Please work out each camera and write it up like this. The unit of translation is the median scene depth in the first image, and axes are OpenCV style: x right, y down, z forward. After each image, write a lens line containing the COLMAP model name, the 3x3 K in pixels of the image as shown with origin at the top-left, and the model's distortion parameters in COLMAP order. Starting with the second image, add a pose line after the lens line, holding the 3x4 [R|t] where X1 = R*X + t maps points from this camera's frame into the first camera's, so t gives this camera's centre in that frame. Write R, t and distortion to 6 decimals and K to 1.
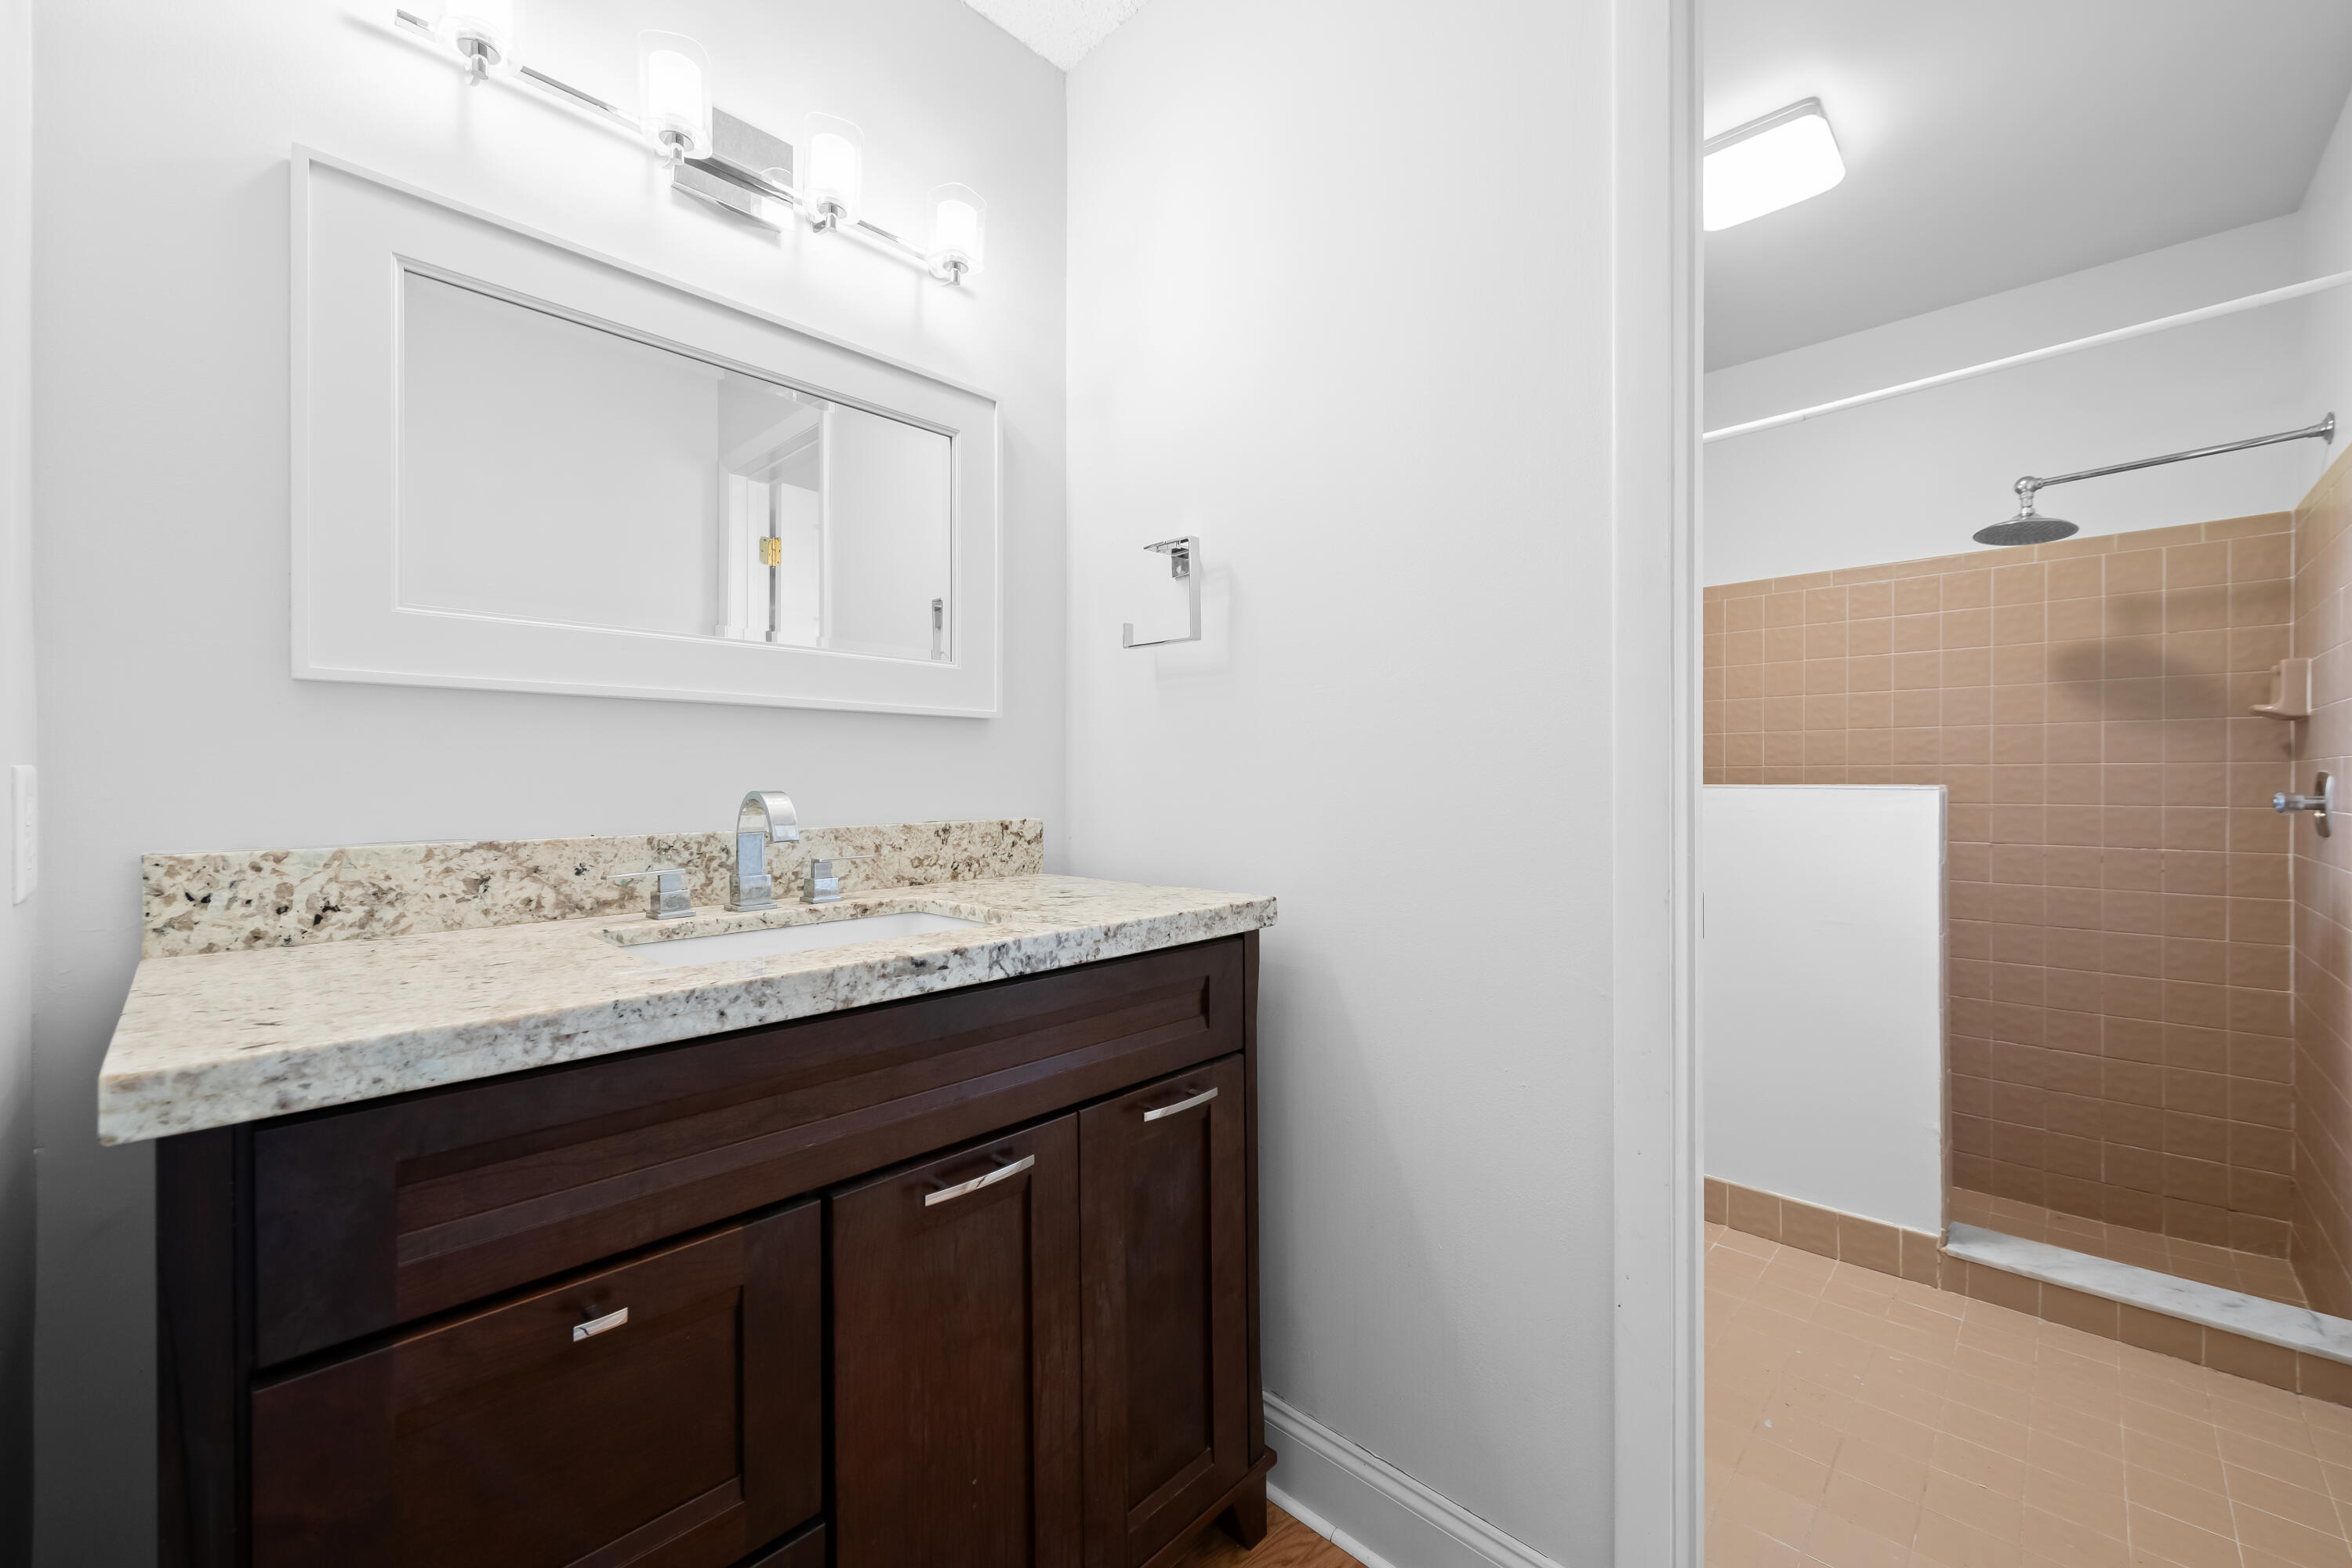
lens RADIAL K [[933.1, 0, 1186.5], [0, 933.1, 780.1], [0, 0, 1]] dist [0.006053, -0.000613]
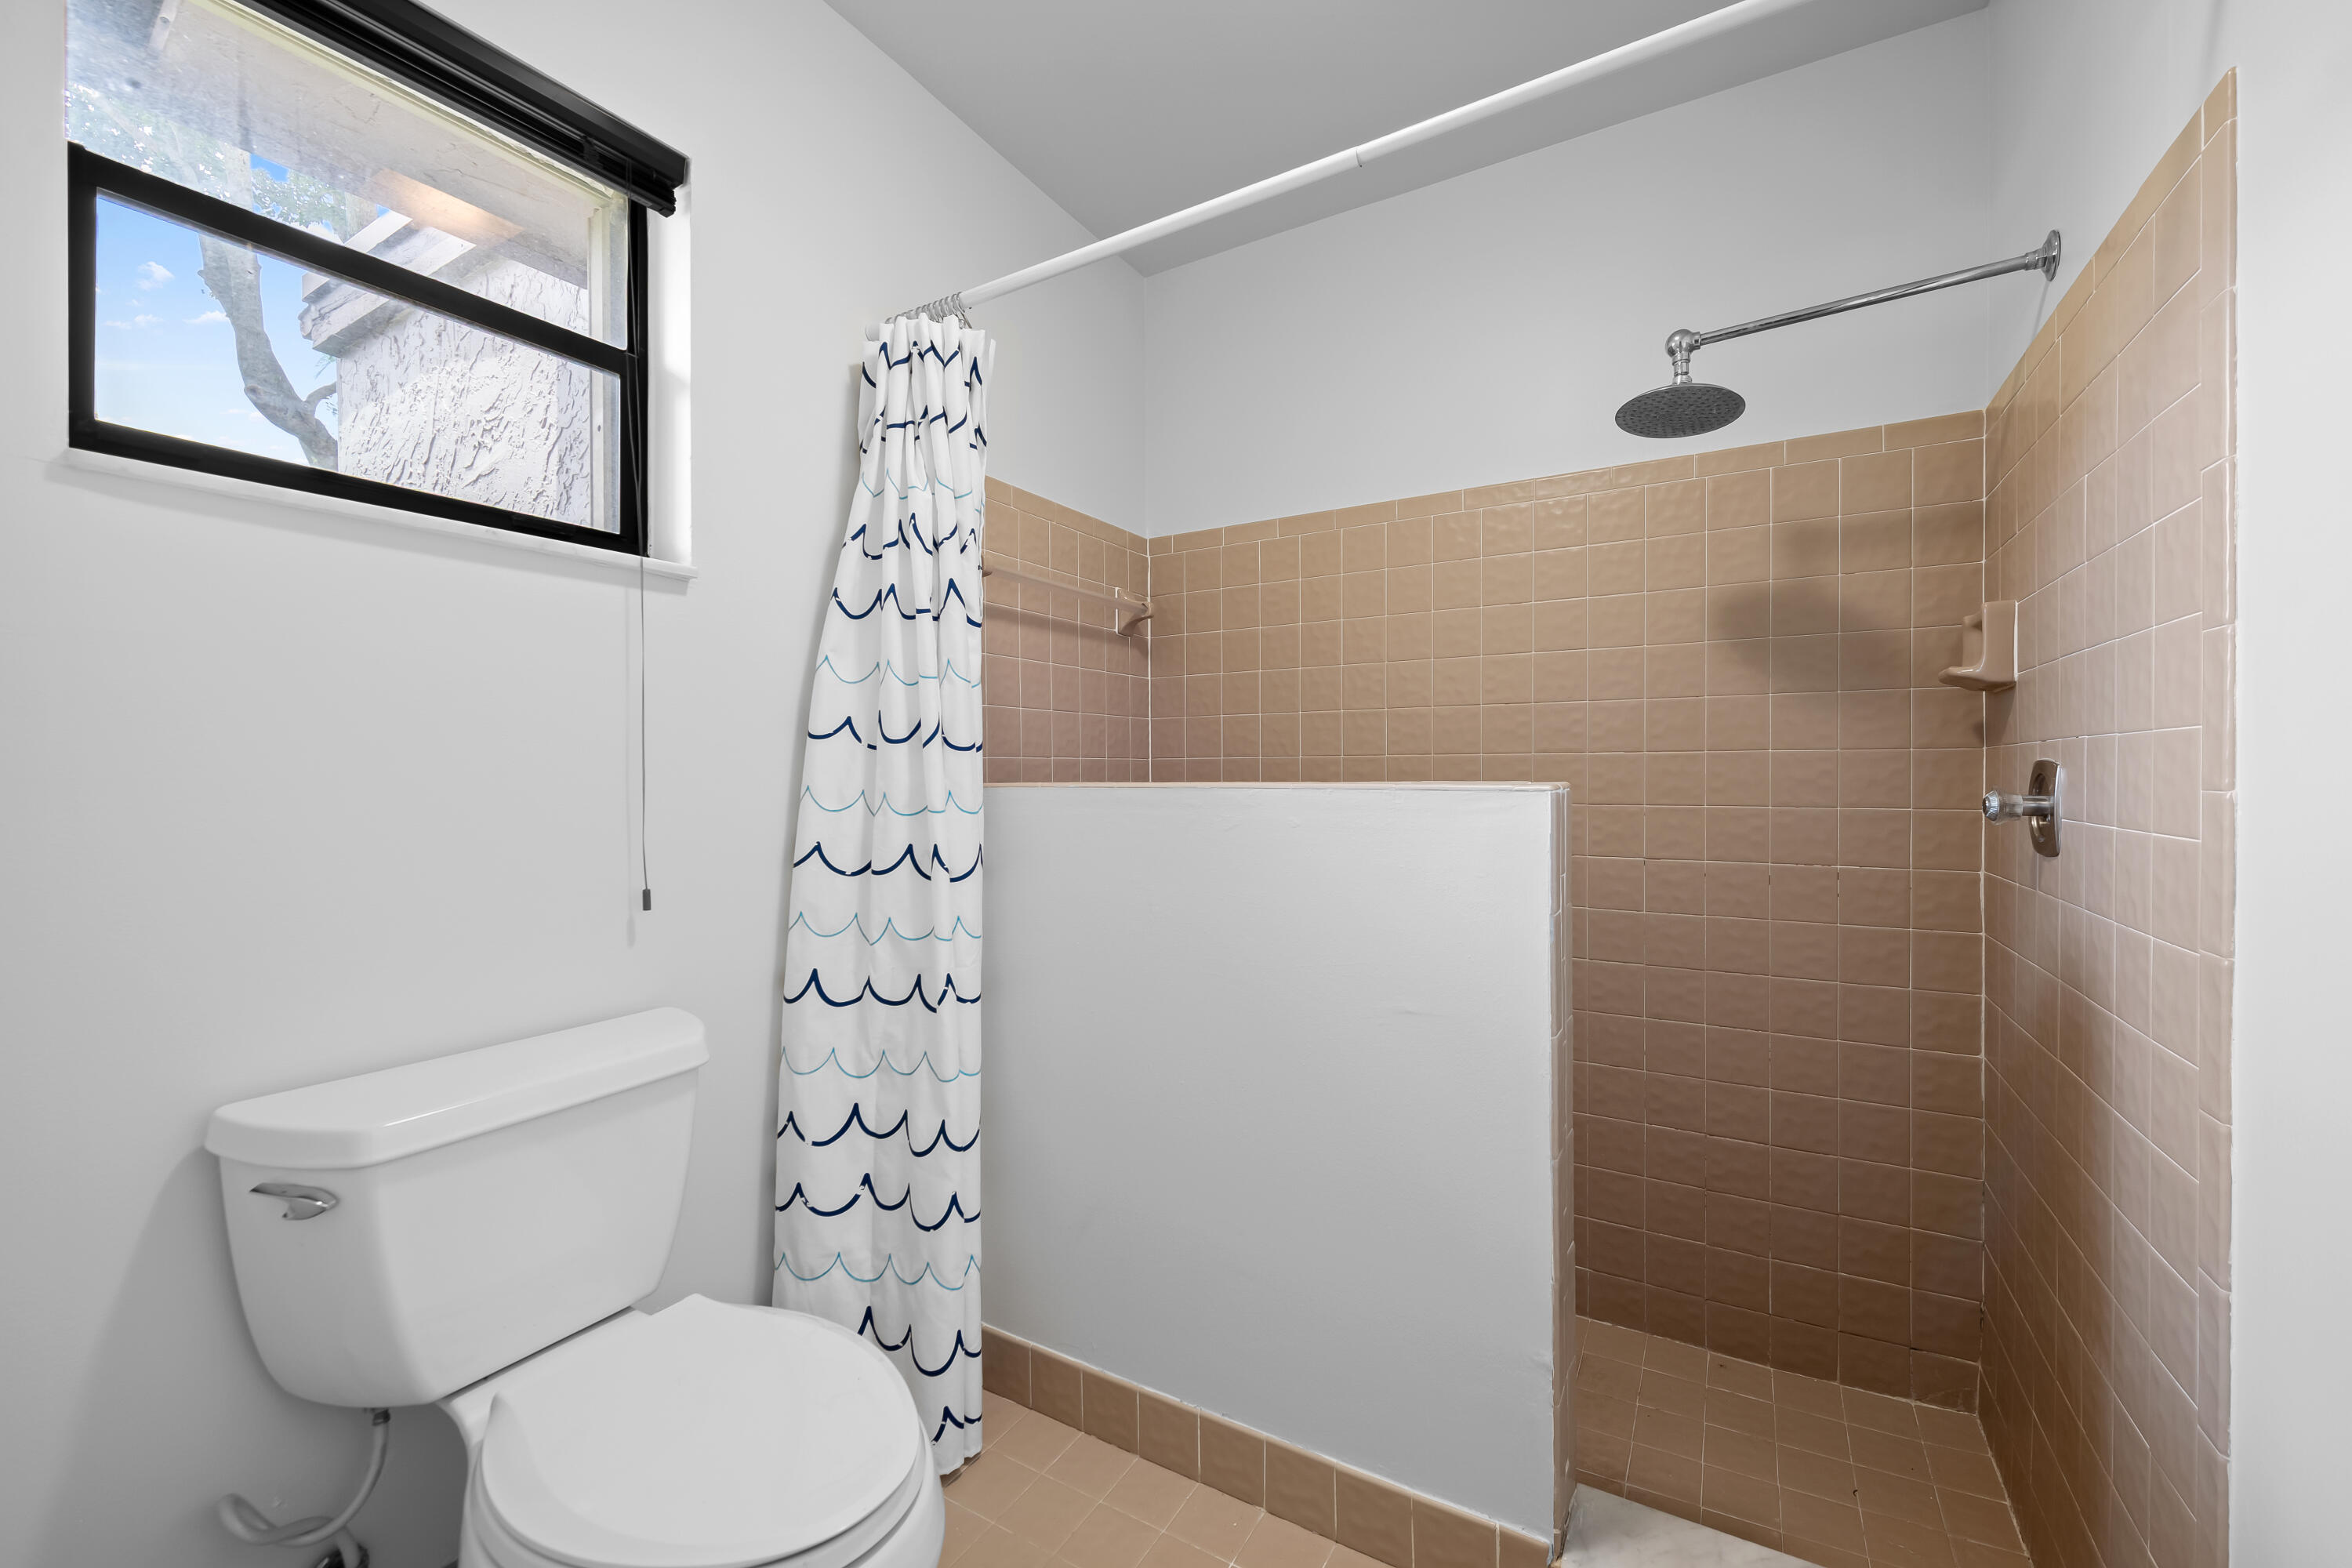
lens RADIAL K [[947.2, 0, 1184.1], [0, 947.2, 778.9], [0, 0, 1]] dist [0.010046, -0.005648]
pose [[0.972838, -0.004094, 0.231451, 0.384452], [0.002974, 0.999982, 0.005188, -0.000670], [-0.231468, -0.004358, 0.972833, 0.411428]]
